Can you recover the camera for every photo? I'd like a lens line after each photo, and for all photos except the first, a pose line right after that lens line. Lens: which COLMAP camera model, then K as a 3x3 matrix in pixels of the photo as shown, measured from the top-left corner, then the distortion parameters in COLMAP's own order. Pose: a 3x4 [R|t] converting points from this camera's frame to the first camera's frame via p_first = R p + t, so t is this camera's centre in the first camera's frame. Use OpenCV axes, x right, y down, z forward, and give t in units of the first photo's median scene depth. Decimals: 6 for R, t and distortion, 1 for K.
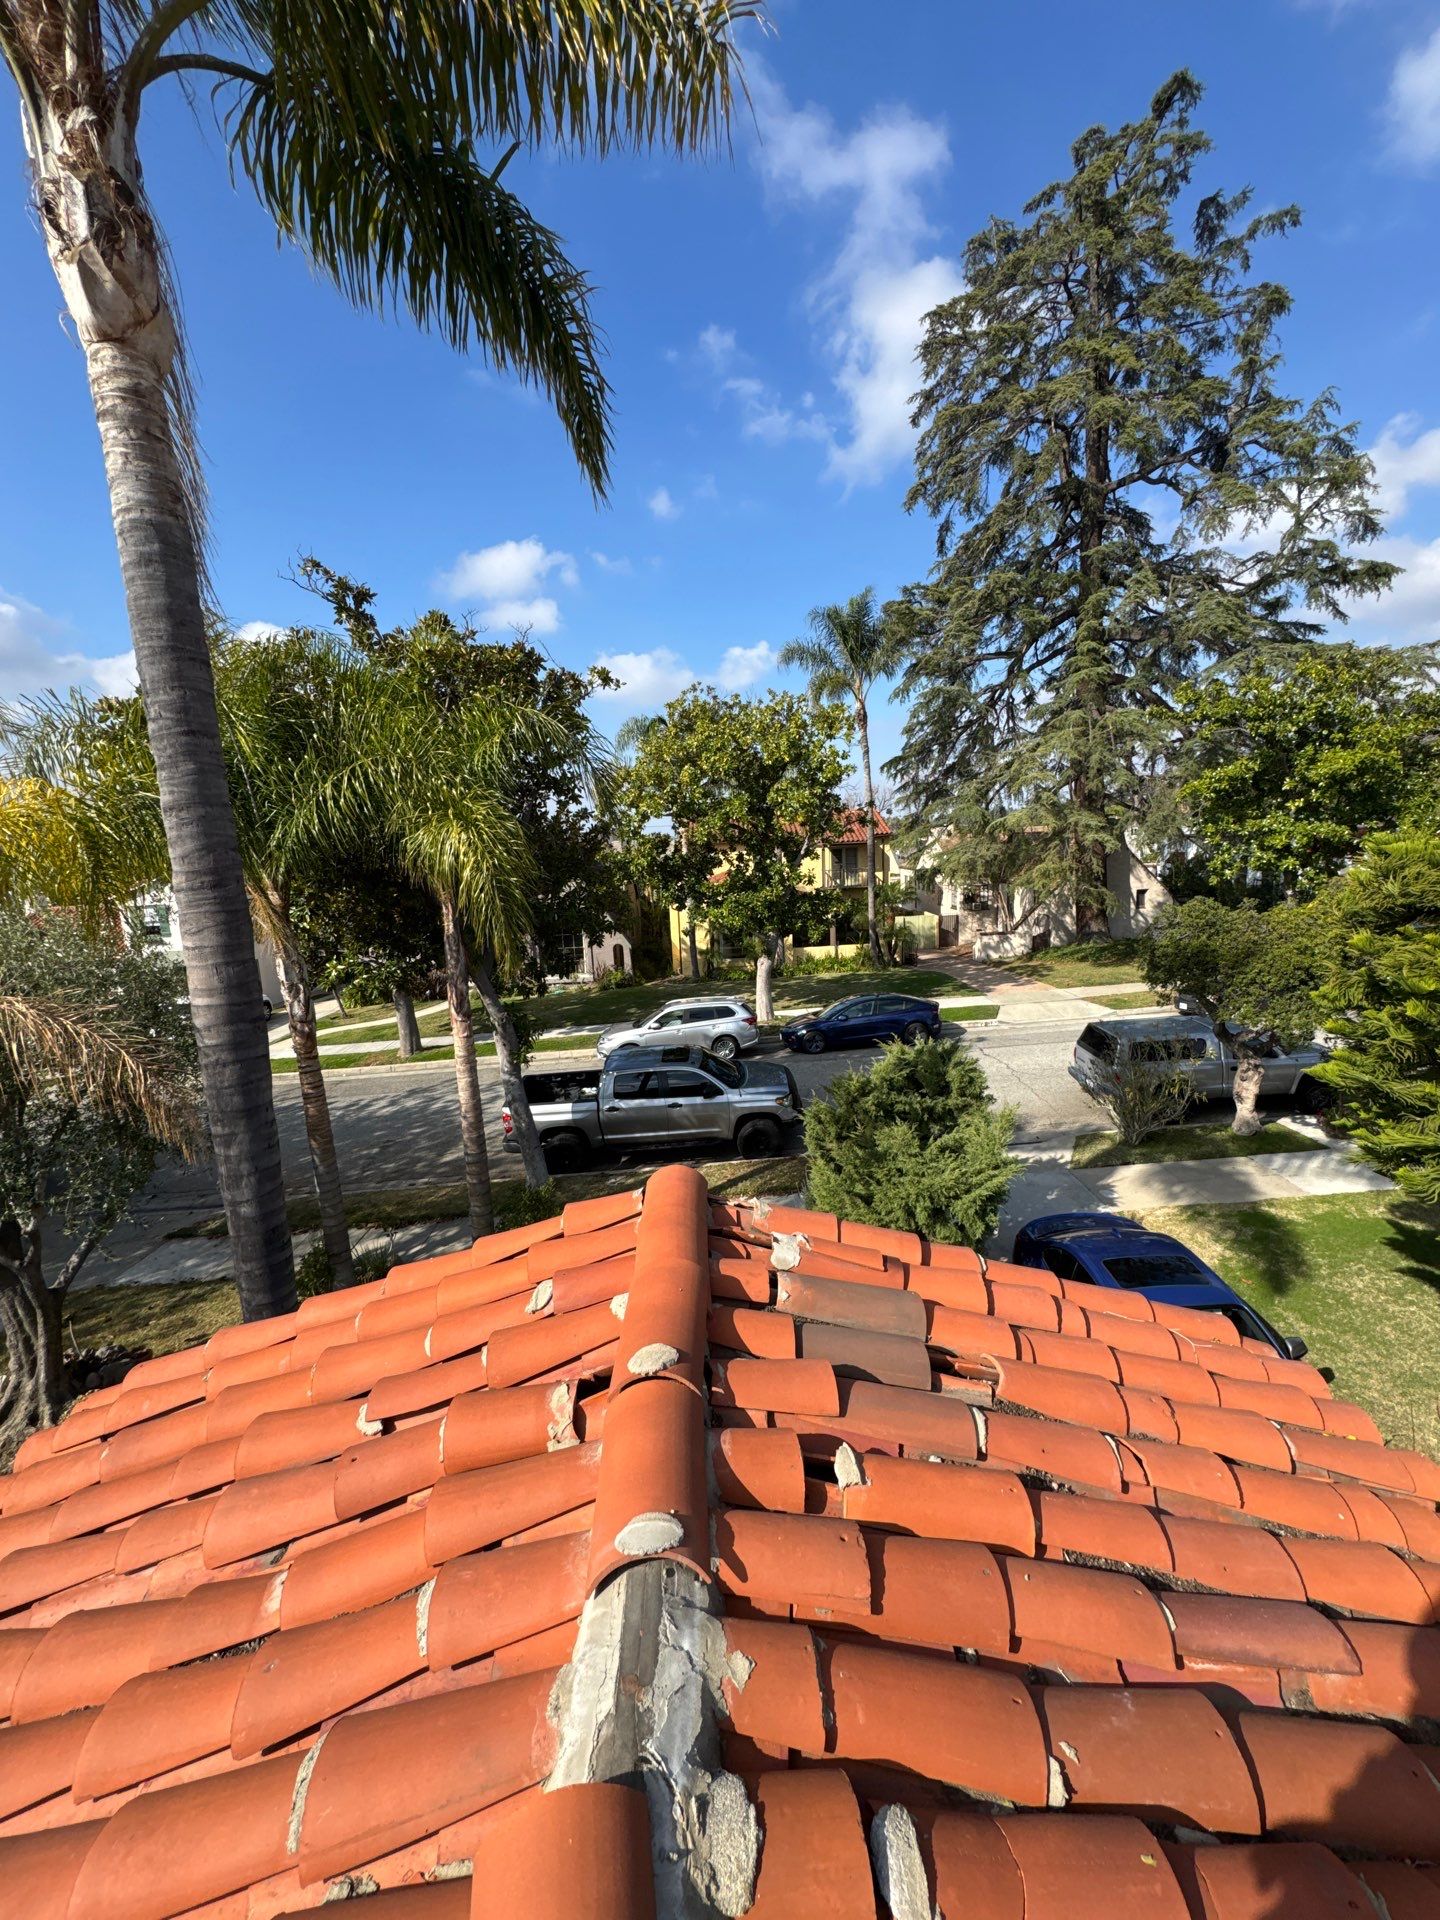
lens RADIAL K [[759.4, 0, 720.0], [0, 759.4, 960.0], [0, 0, 1]] dist [-0.001759, 0.000194]
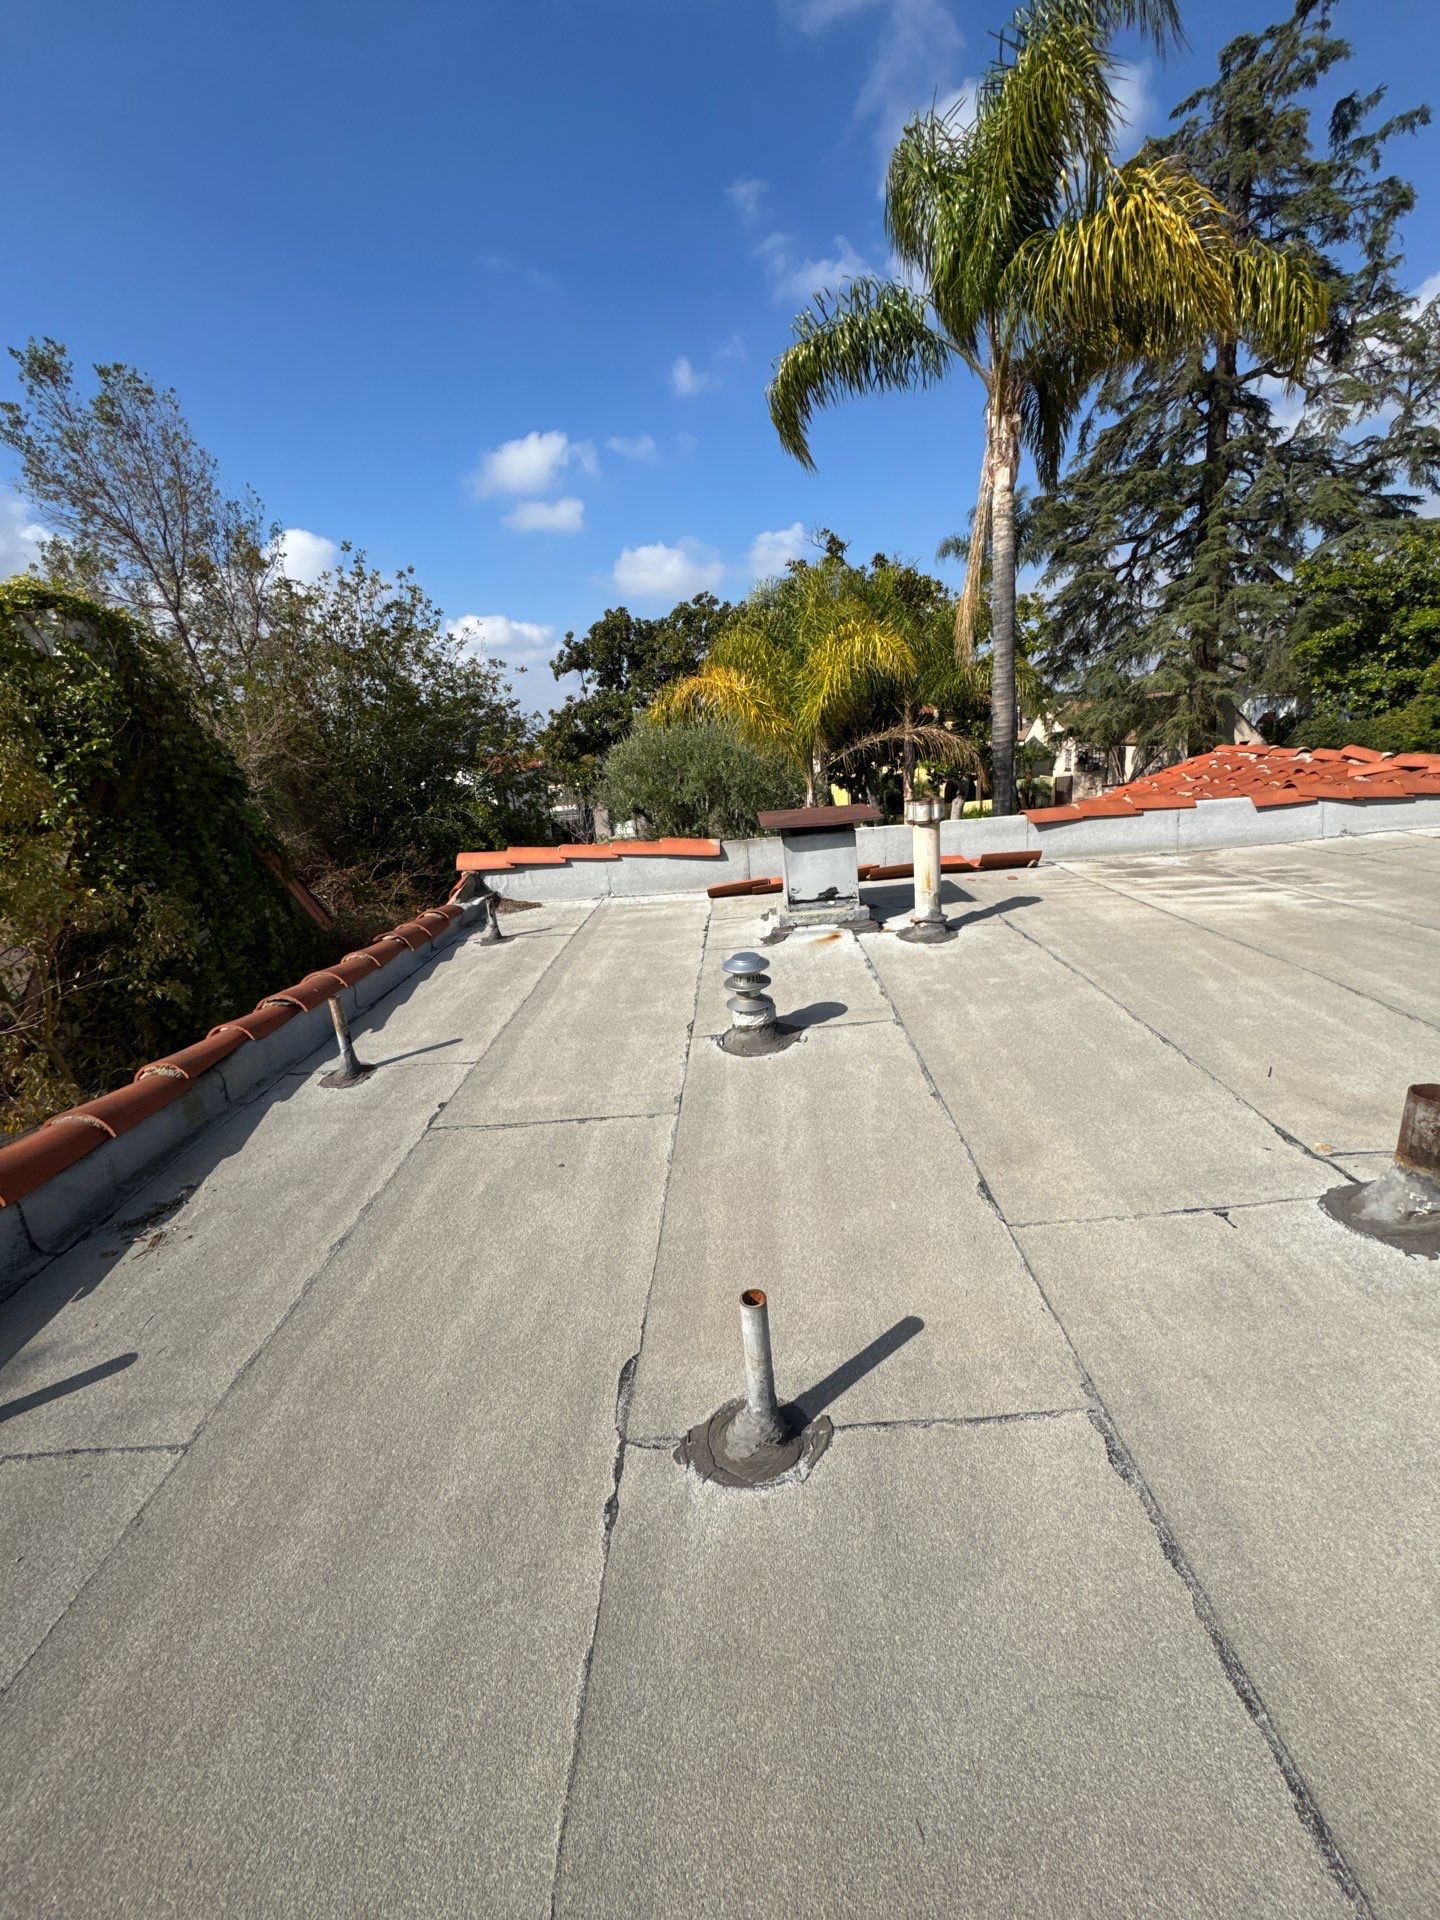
lens RADIAL K [[759.4, 0, 720.0], [0, 759.4, 960.0], [0, 0, 1]] dist [-0.001759, 0.000194]
pose [[0.998125, -0.029815, -0.053460, -0.264449], [0.036272, 0.991594, 0.124200, 0.087415], [0.049308, -0.125906, 0.990816, -0.325785]]
